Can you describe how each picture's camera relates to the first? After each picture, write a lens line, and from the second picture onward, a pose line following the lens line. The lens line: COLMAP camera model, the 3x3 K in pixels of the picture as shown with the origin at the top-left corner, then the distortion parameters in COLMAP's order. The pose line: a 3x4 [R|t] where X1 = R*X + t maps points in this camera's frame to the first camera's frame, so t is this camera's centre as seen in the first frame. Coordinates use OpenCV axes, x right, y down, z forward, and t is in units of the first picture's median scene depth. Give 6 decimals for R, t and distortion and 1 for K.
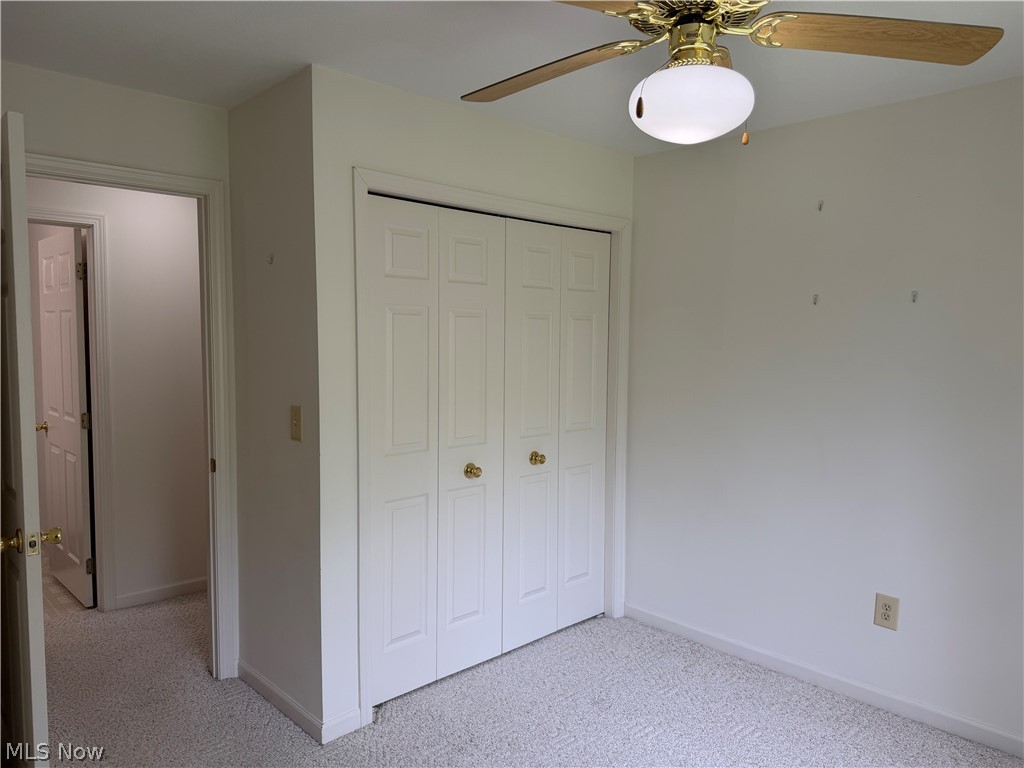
lens RADIAL K [[723.5, 0, 512.0], [0, 723.5, 384.0], [0, 0, 1]] dist [0.107019, -0.158523]
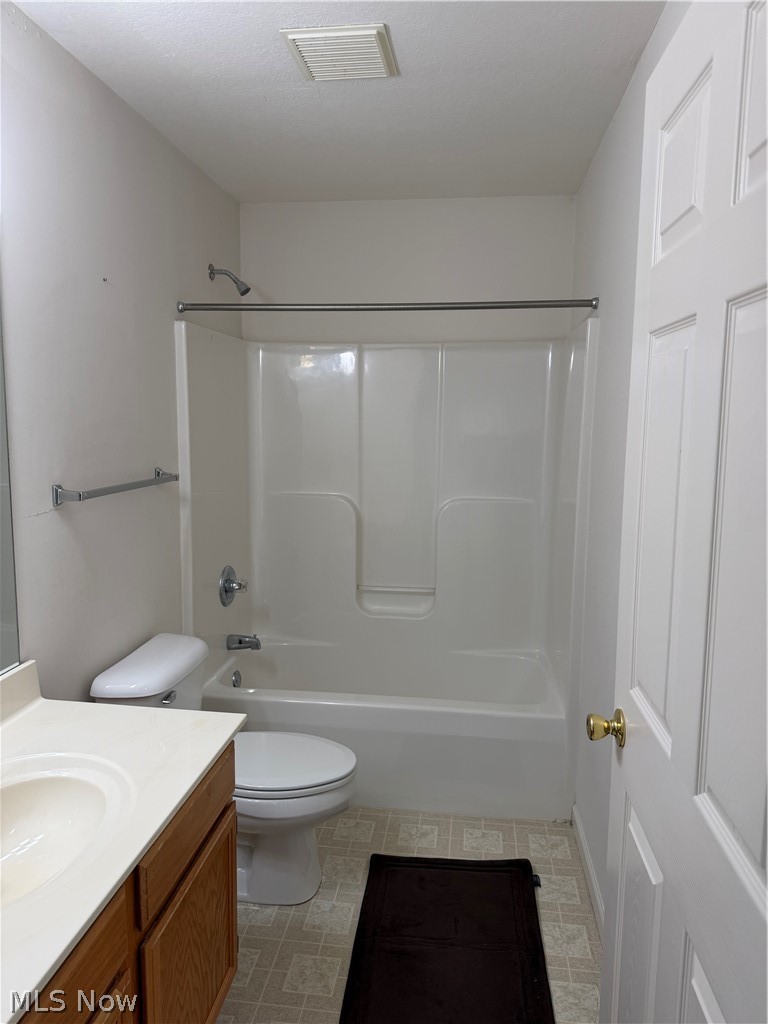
lens RADIAL K [[723.5, 0, 384.0], [0, 723.5, 512.0], [0, 0, 1]] dist [0.107019, -0.158523]
pose [[0.635141, 0.092025, -0.766894, -0.470780], [-0.052359, 0.995723, 0.076120, -0.048928], [0.770619, -0.008193, 0.637243, 0.732804]]
